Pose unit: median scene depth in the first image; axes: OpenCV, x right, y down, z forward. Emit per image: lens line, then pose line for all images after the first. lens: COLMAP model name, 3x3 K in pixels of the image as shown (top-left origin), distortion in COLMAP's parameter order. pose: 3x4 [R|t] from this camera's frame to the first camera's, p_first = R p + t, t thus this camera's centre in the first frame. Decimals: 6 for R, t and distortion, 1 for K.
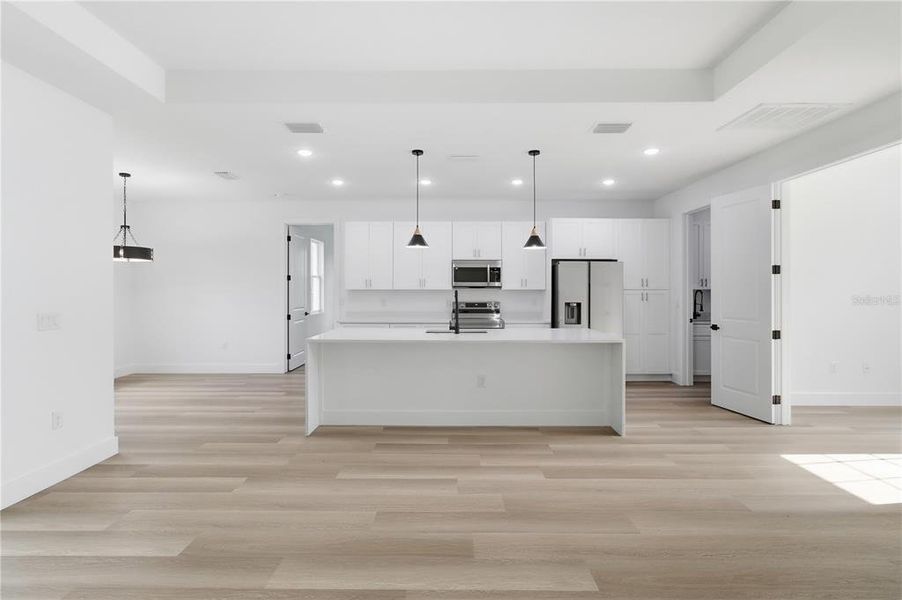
lens RADIAL K [[426.3, 0, 452.1], [0, 426.3, 288.7], [0, 0, 1]] dist [-0.018322, 0.014850]
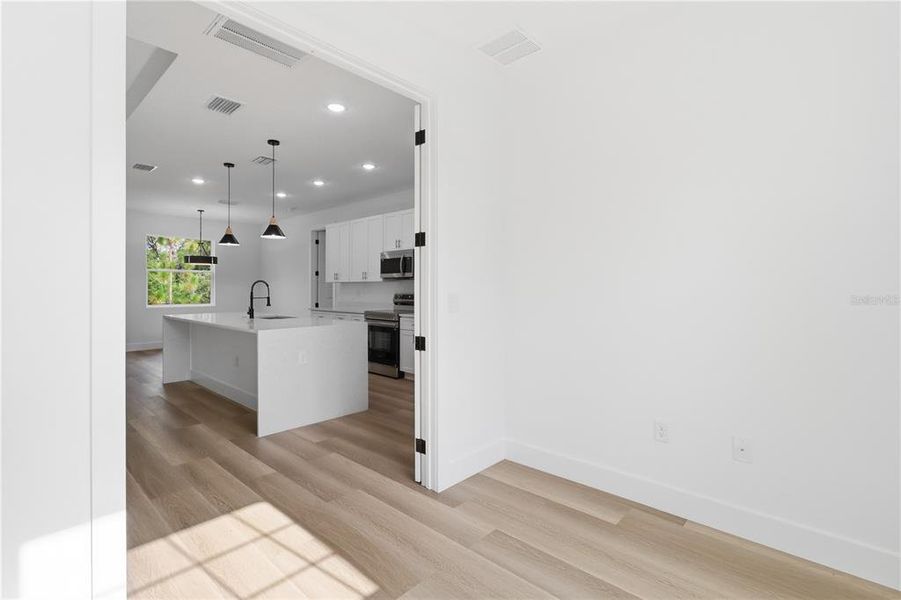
lens RADIAL K [[422.7, 0, 447.7], [0, 422.7, 286.1], [0, 0, 1]] dist [0.000020, 0.000366]
pose [[0.730745, -0.004038, -0.682639, 1.294868], [0.003517, 0.999992, -0.002150, 0.026533], [0.682641, -0.000830, 0.730753, 0.600261]]
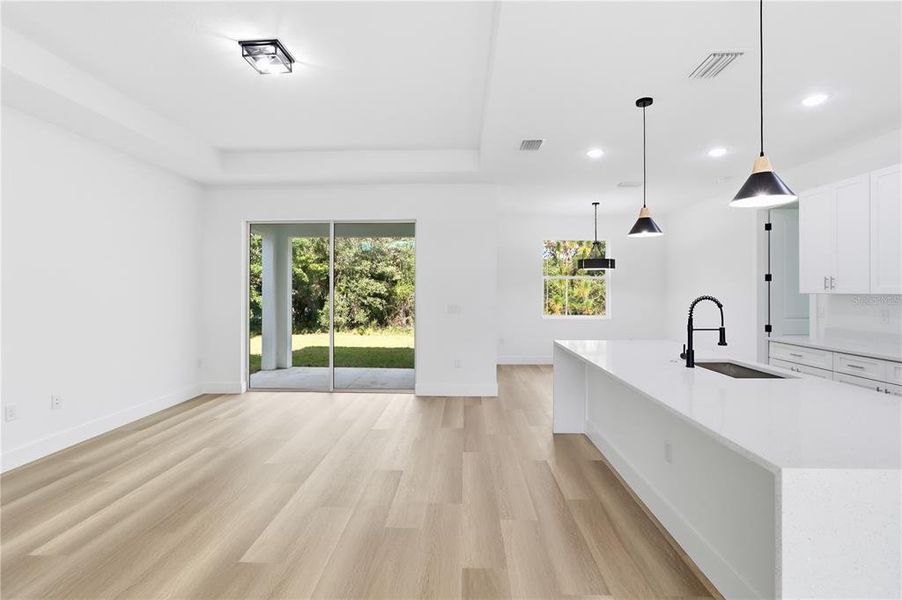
lens RADIAL K [[426.3, 0, 452.1], [0, 426.3, 288.7], [0, 0, 1]] dist [-0.018322, 0.014850]
pose [[-0.025482, -0.005048, -0.999663, 0.696403], [0.001951, 0.999985, -0.005100, -0.005041], [0.999673, -0.002080, -0.025472, 0.759499]]
